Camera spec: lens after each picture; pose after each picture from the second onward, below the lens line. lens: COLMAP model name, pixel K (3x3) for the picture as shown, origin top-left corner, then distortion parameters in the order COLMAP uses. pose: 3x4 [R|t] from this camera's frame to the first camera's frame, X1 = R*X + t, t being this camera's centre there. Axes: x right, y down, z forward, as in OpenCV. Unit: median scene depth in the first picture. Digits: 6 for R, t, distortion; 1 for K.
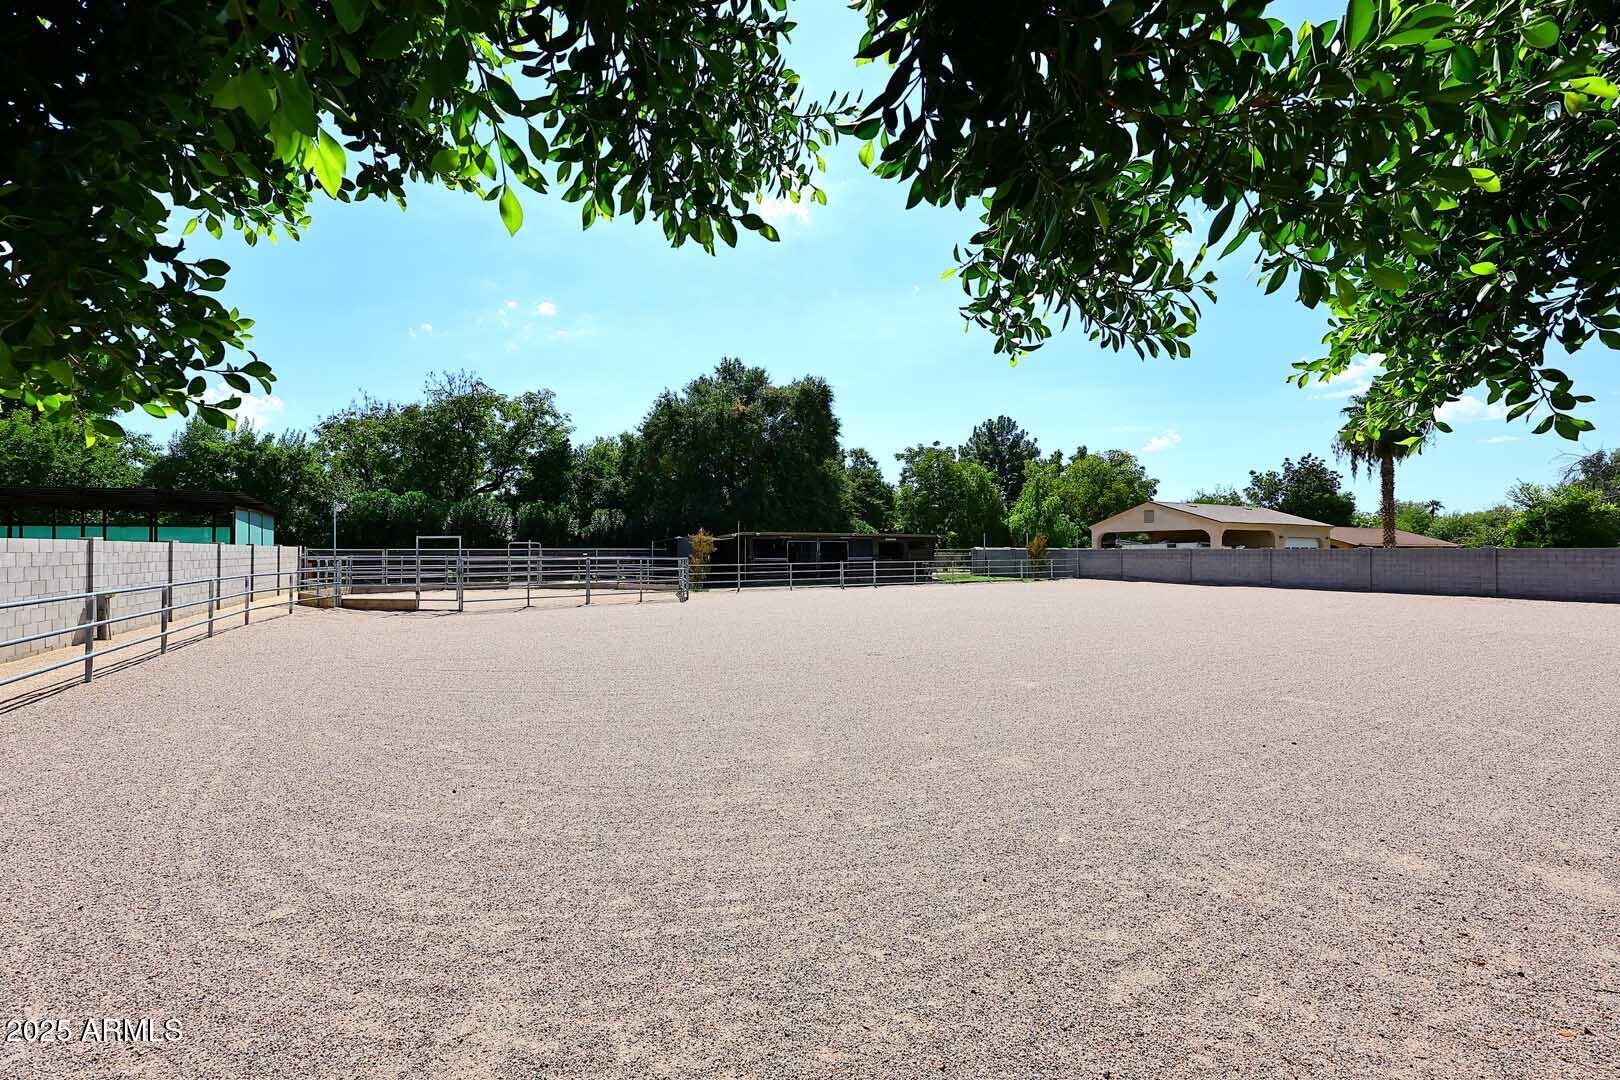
lens RADIAL K [[664.5, 0, 810.0], [0, 664.5, 540.0], [0, 0, 1]] dist [0.001324, -0.000054]
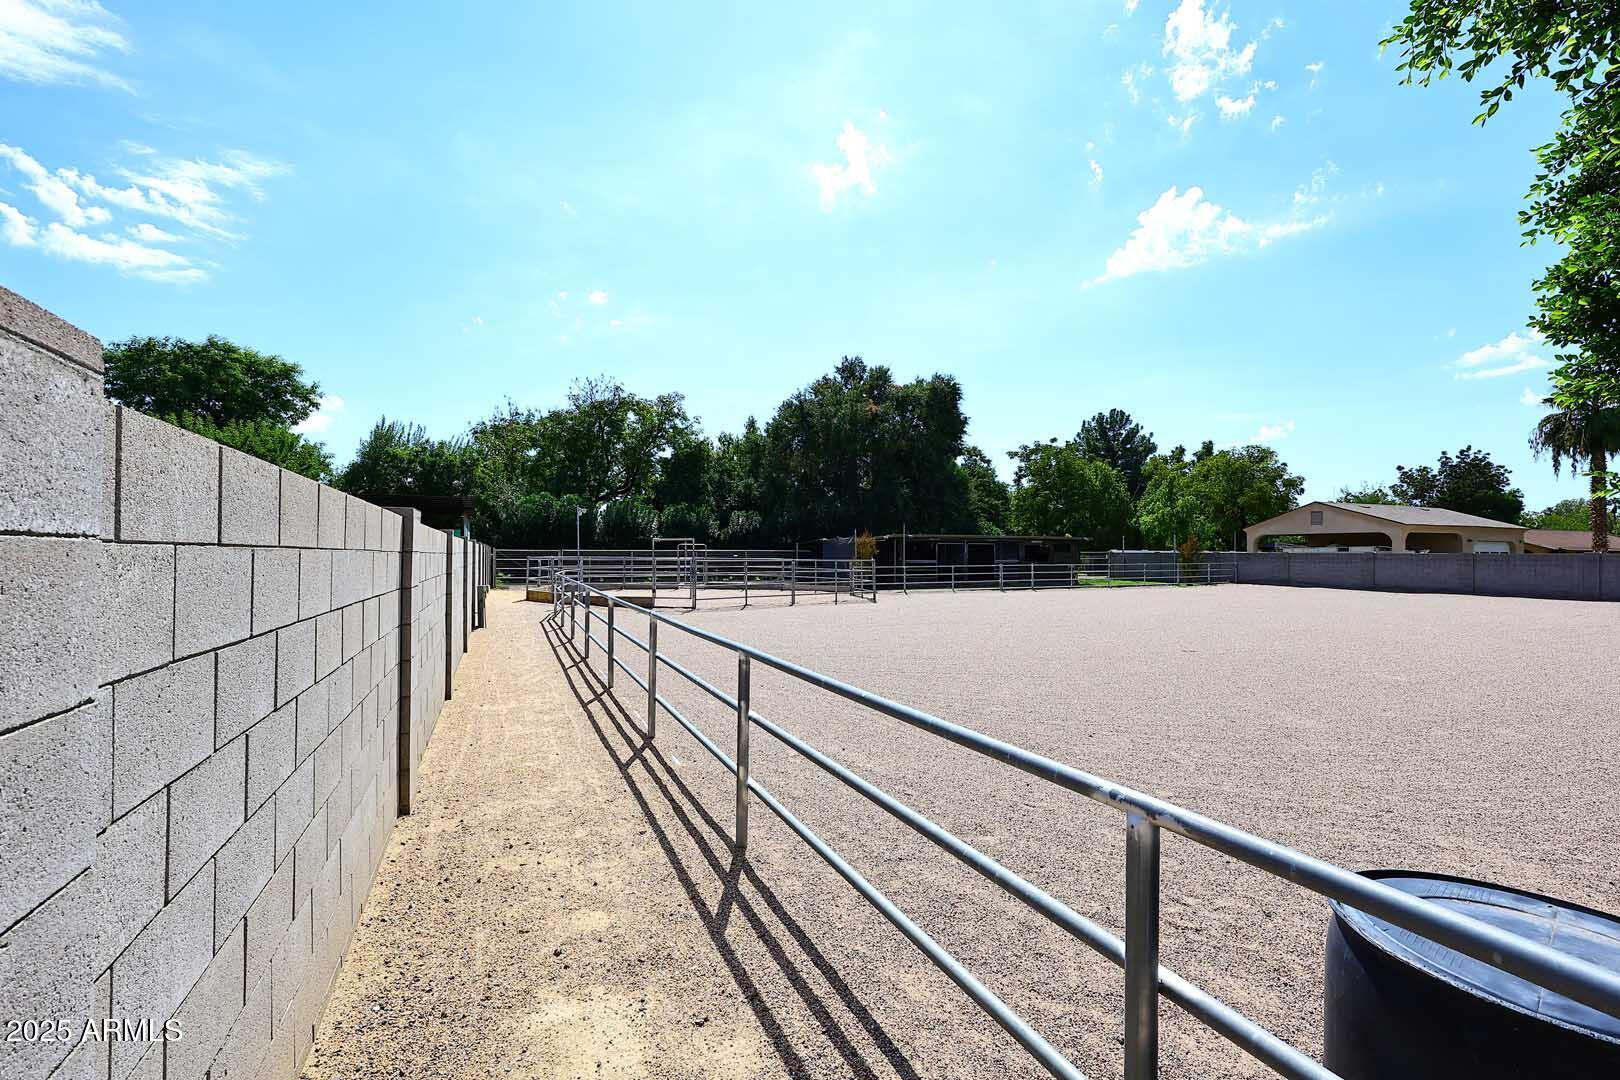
lens RADIAL K [[700.5, 0, 810.0], [0, 700.5, 540.0], [0, 0, 1]] dist [0.000461, 0.000545]
pose [[0.995558, 0.002795, -0.094106, -0.097316], [-0.002913, 0.999995, -0.001119, -0.001182], [0.094103, 0.001388, 0.995562, -0.045209]]
